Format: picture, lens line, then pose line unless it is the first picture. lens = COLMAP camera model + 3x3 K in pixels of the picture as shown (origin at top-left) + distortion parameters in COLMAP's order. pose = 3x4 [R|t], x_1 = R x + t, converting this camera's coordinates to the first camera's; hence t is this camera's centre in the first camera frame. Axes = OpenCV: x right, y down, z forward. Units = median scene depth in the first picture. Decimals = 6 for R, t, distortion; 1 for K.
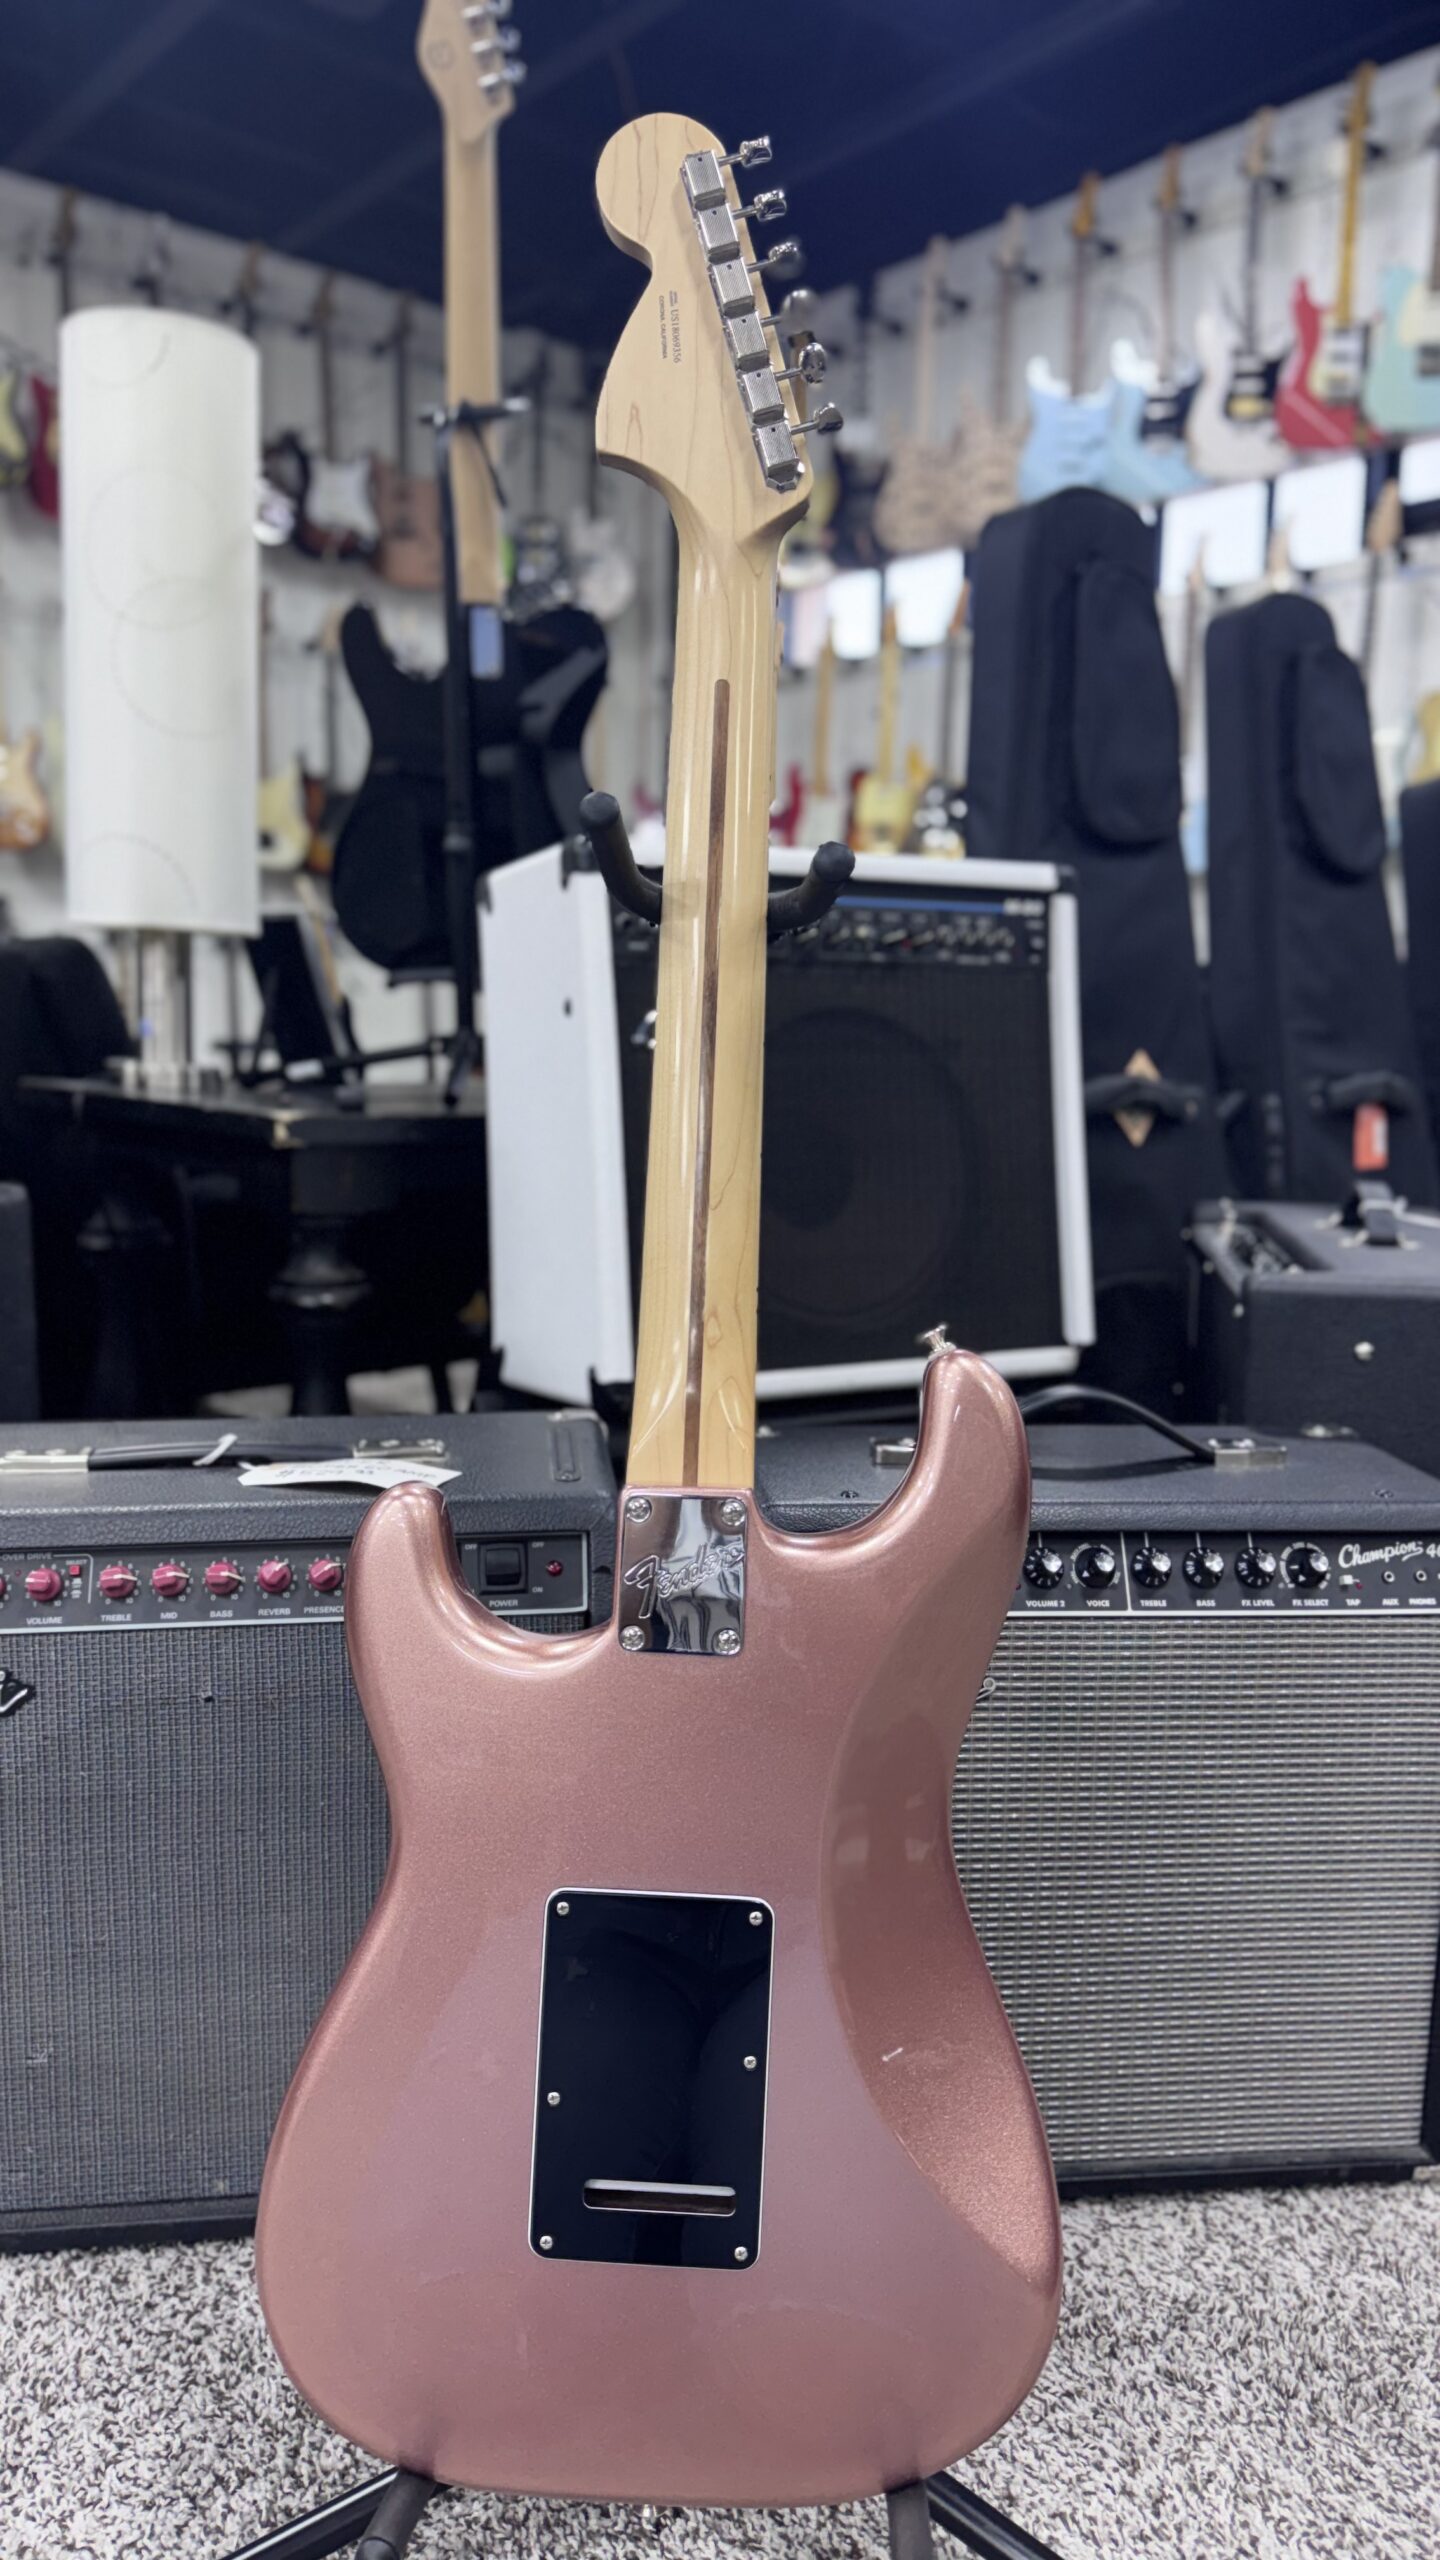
lens RADIAL K [[1844.2, 0, 727.9], [0, 1844.2, 1293.6], [0, 0, 1]] dist [0.024064, -0.031770]
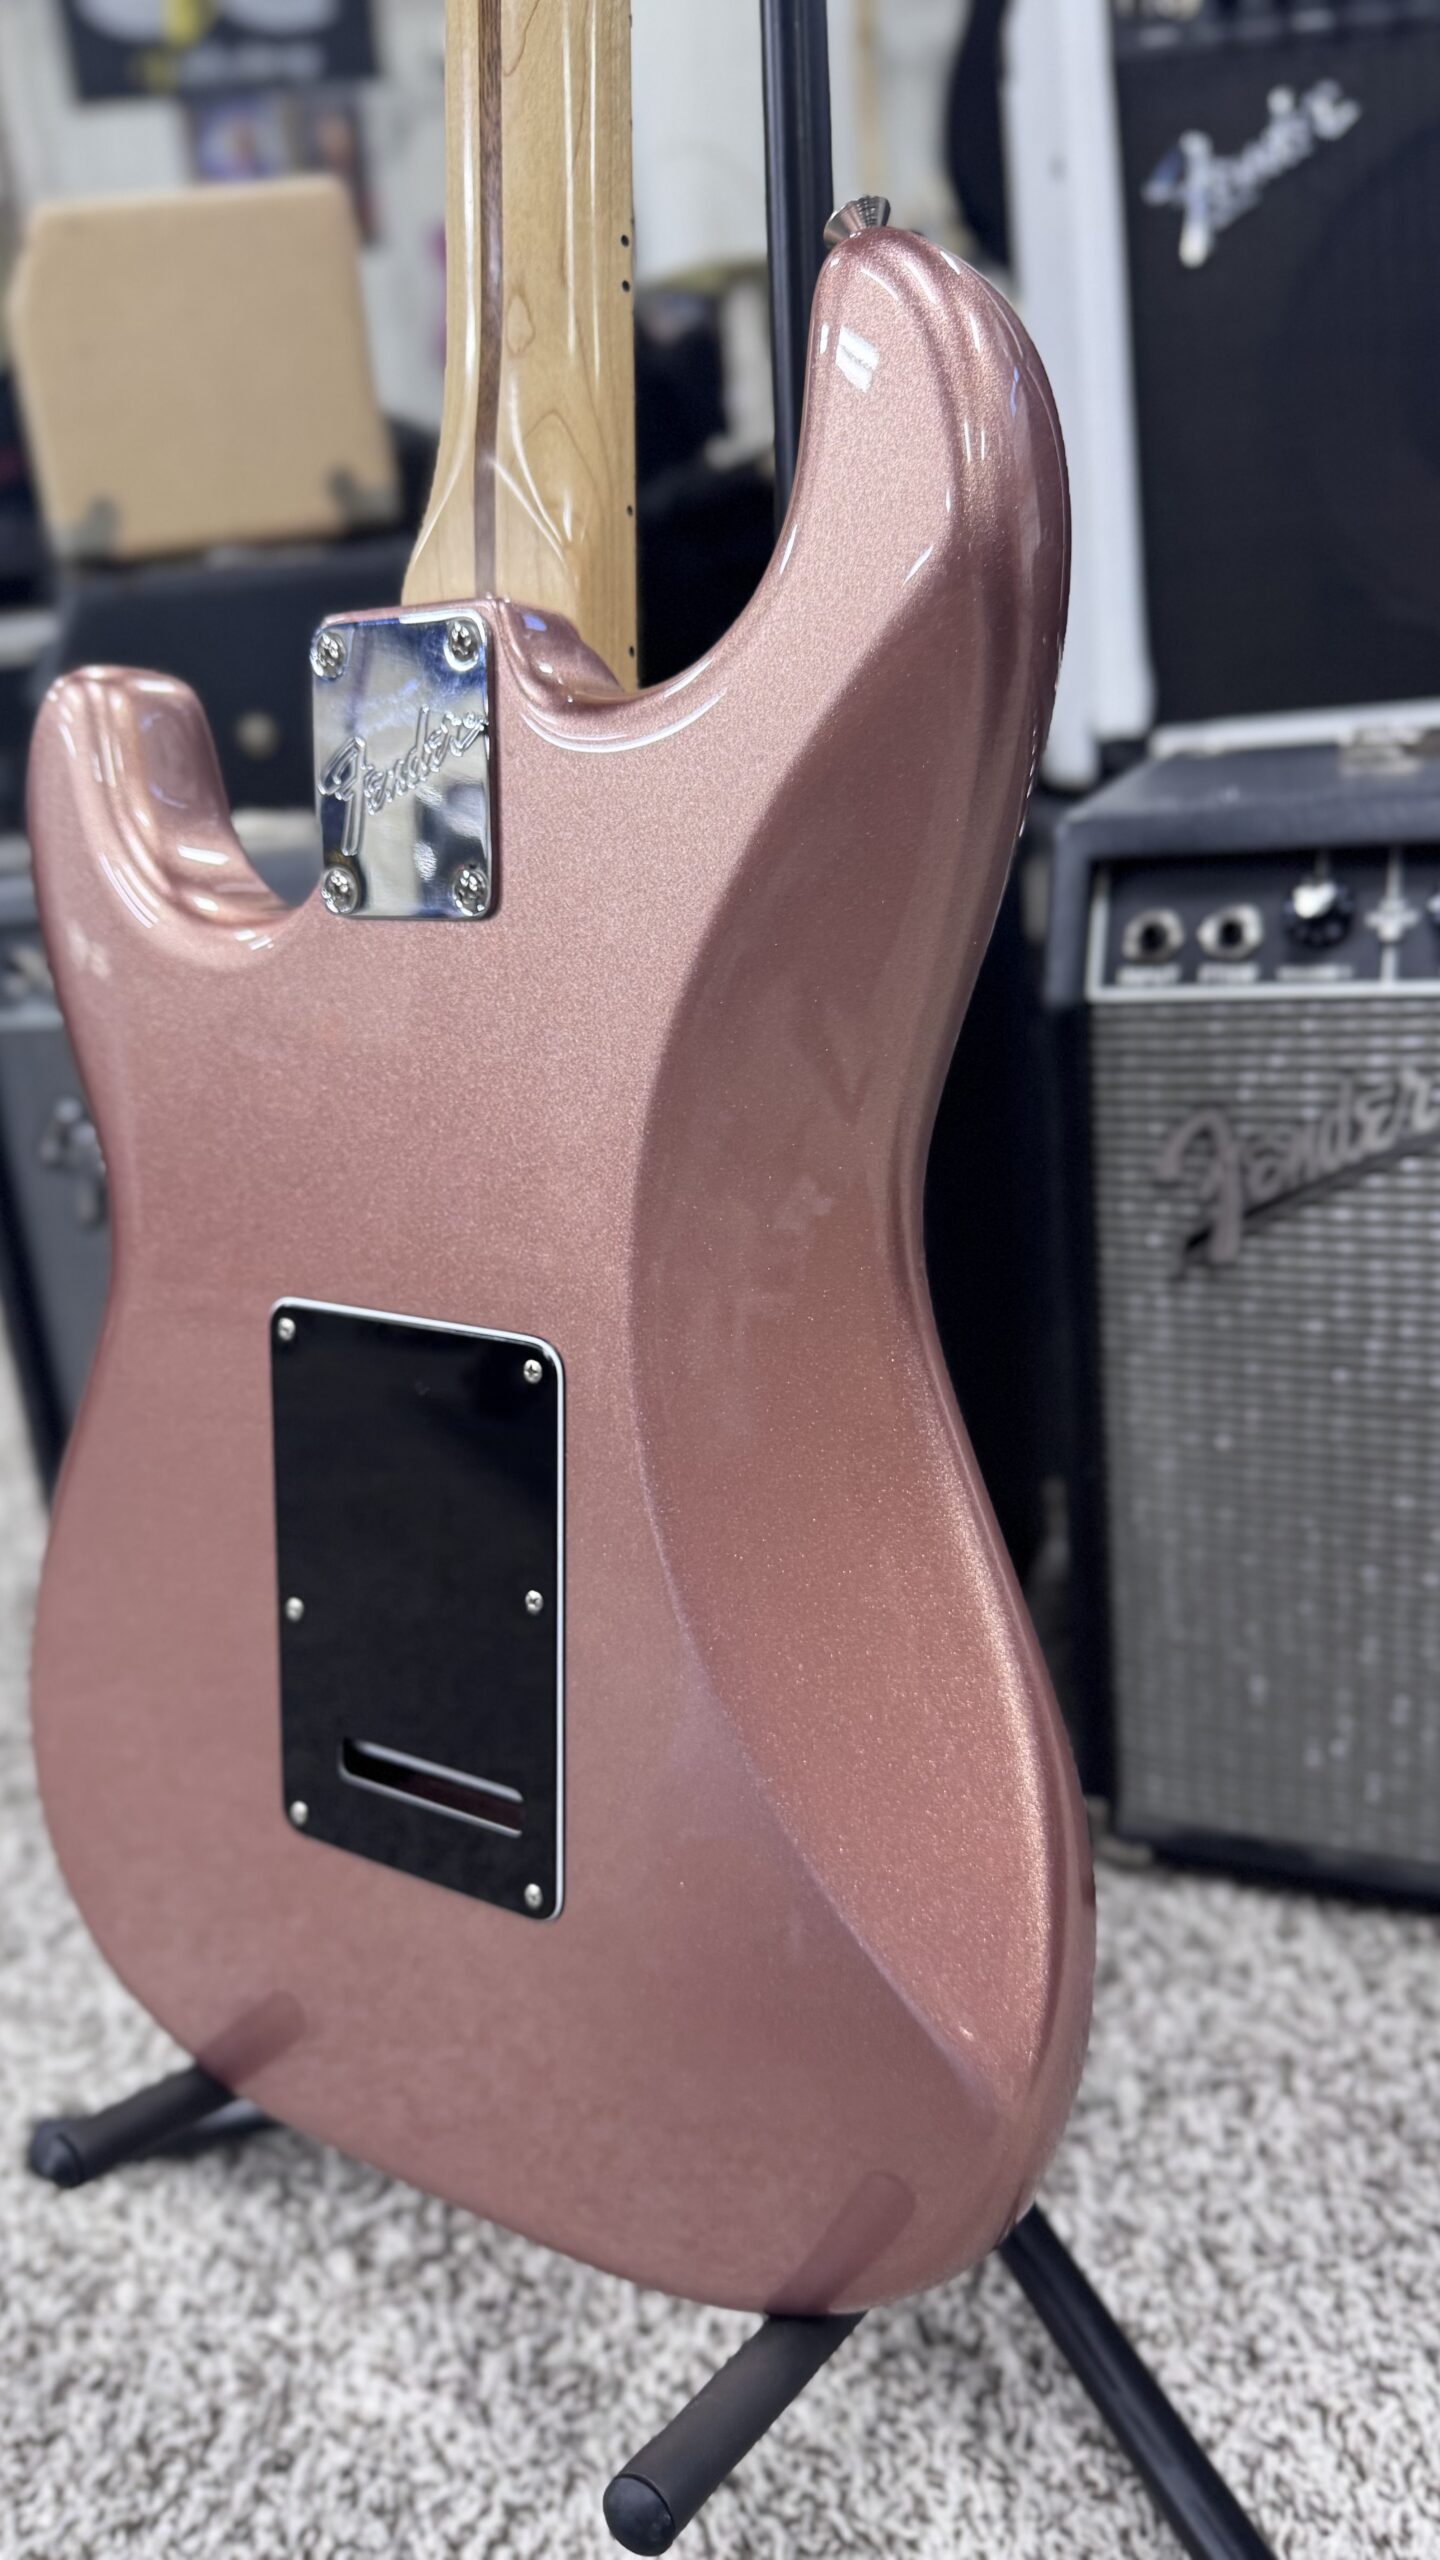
lens RADIAL K [[1866.7, 0, 726.7], [0, 1866.7, 1287.8], [0, 0, 1]] dist [-0.011431, -0.001041]
pose [[0.855549, 0.063869, -0.513767, 0.259821], [0.047295, 0.978570, 0.200409, 0.142459], [0.515557, -0.195758, 0.834194, 0.395566]]
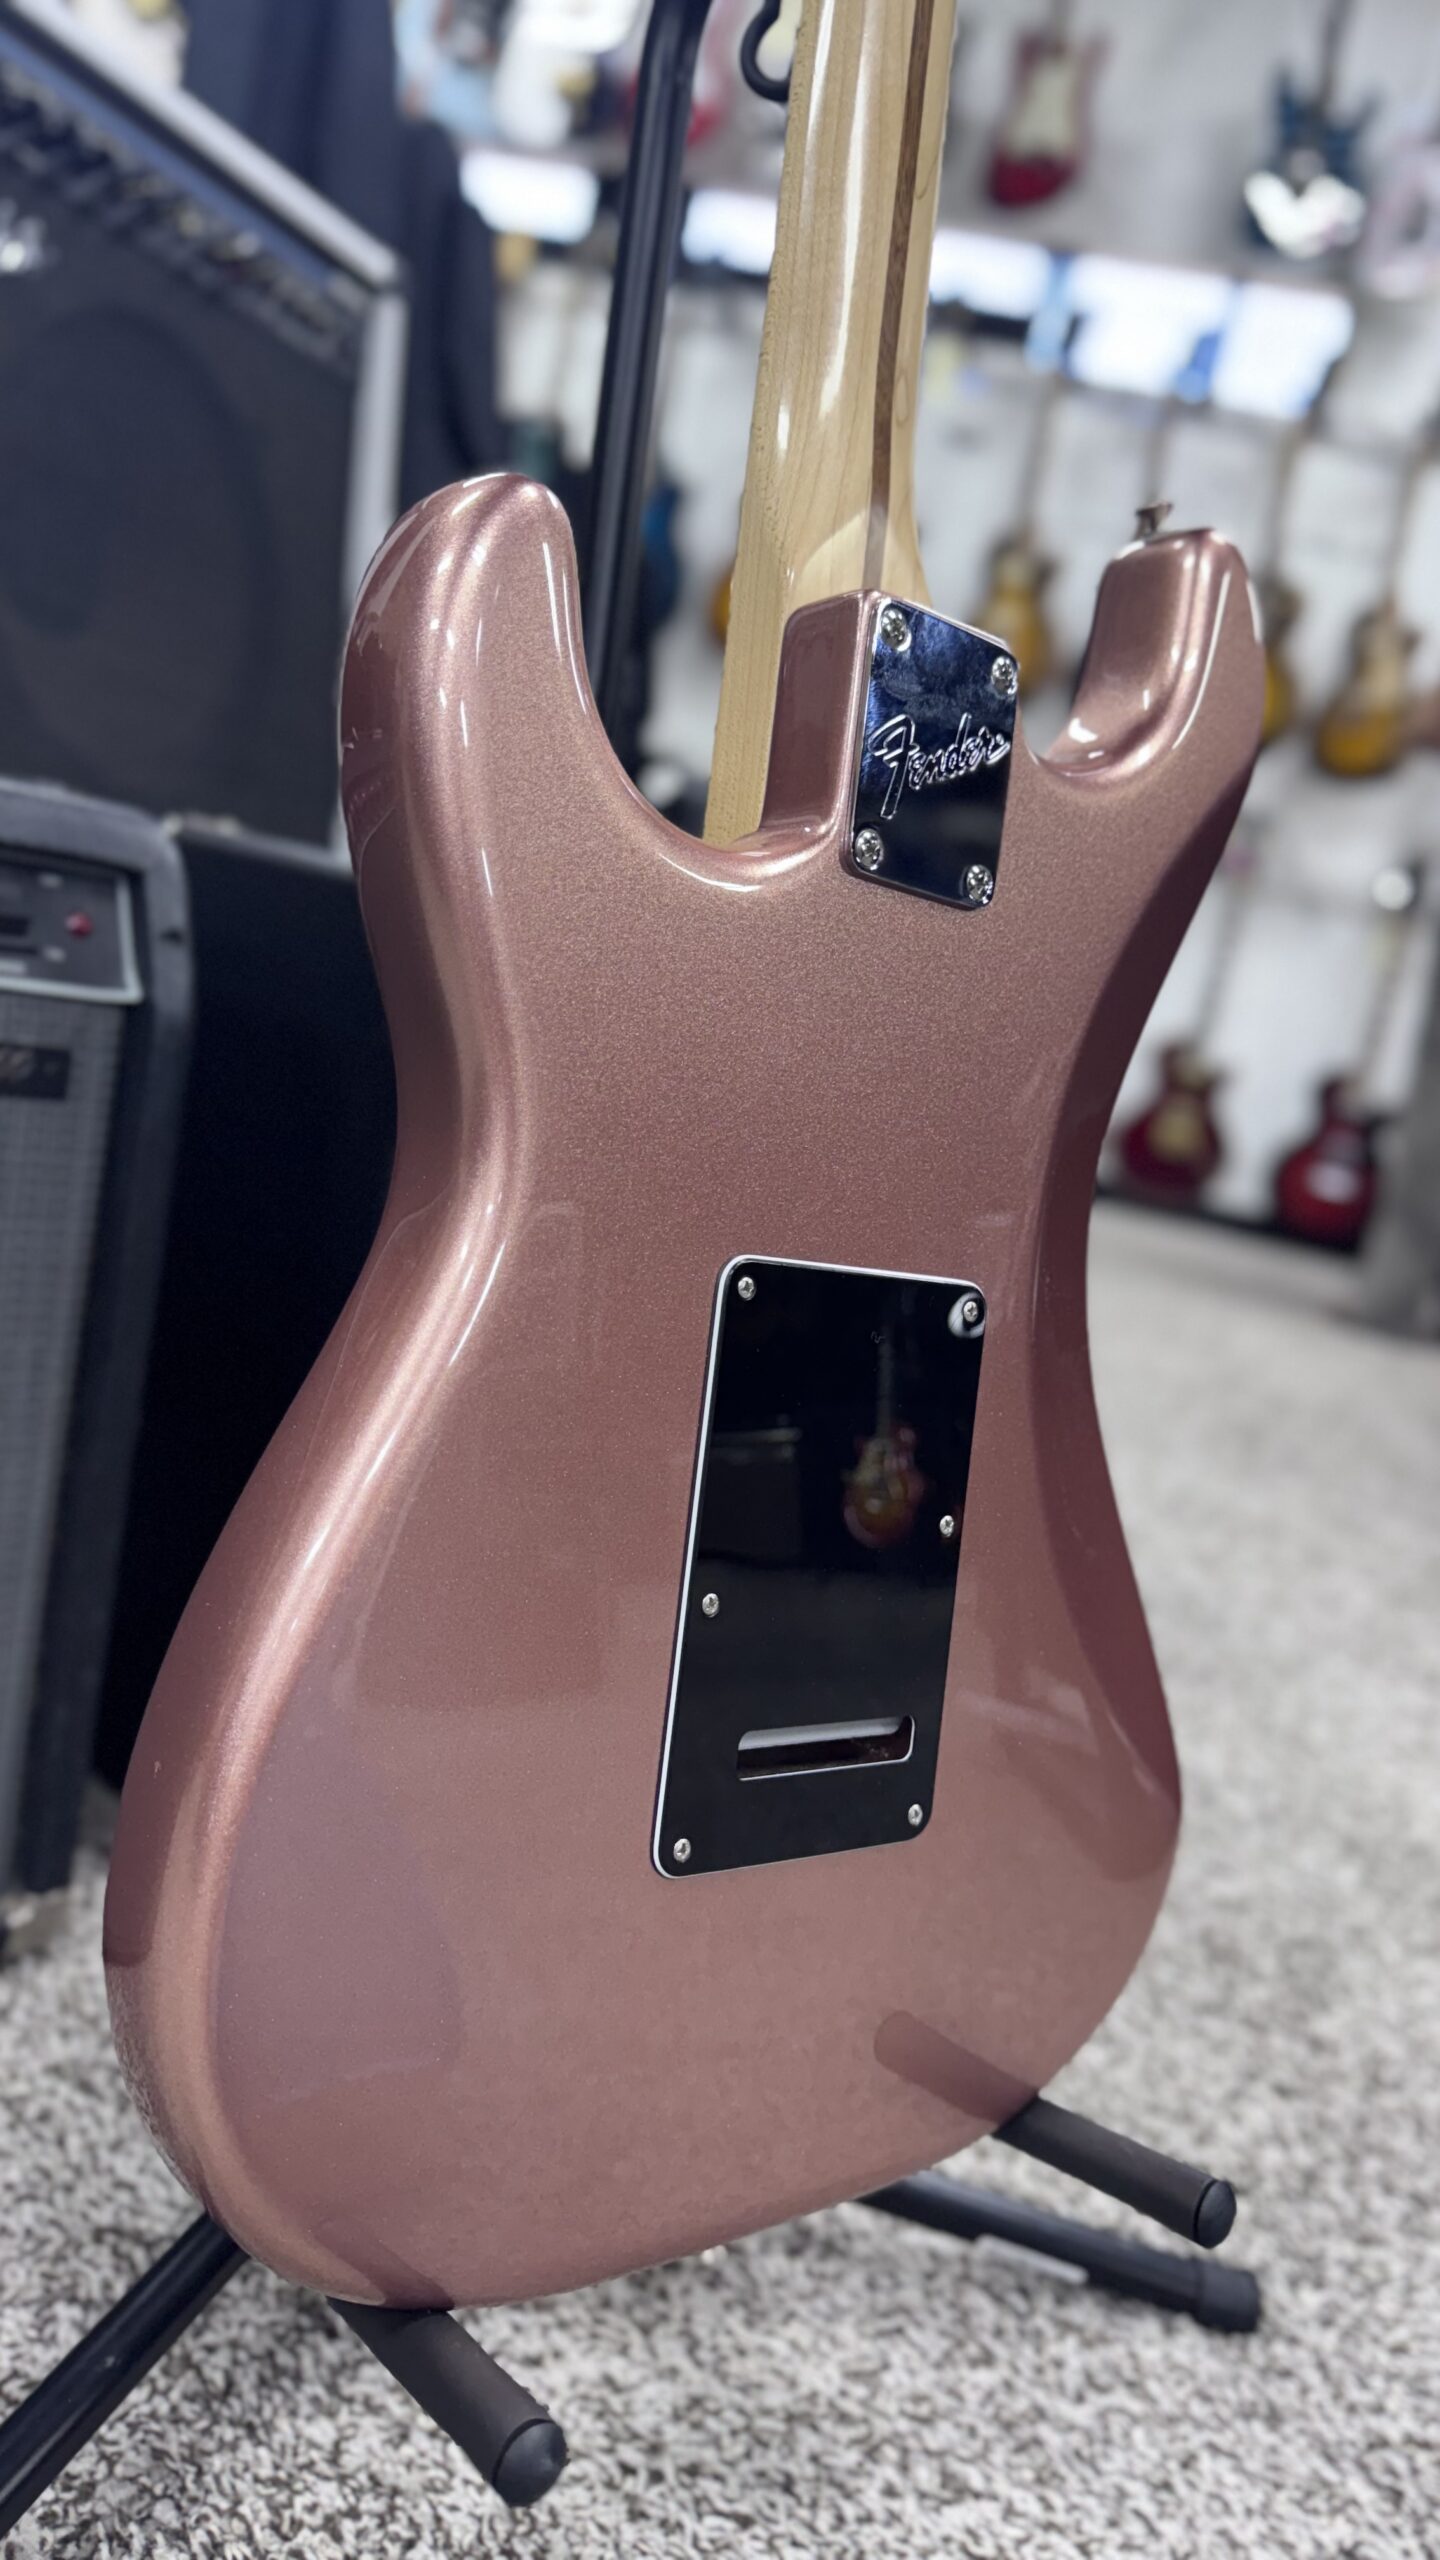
lens RADIAL K [[1859.2, 0, 720.0], [0, 1859.2, 1280.0], [0, 0, 1]] dist [0.005823, -0.010126]
pose [[0.750113, 0.037038, 0.660272, -0.342981], [-0.103027, 0.992785, 0.061355, 0.211146], [-0.653235, -0.114048, 0.748516, 0.408225]]
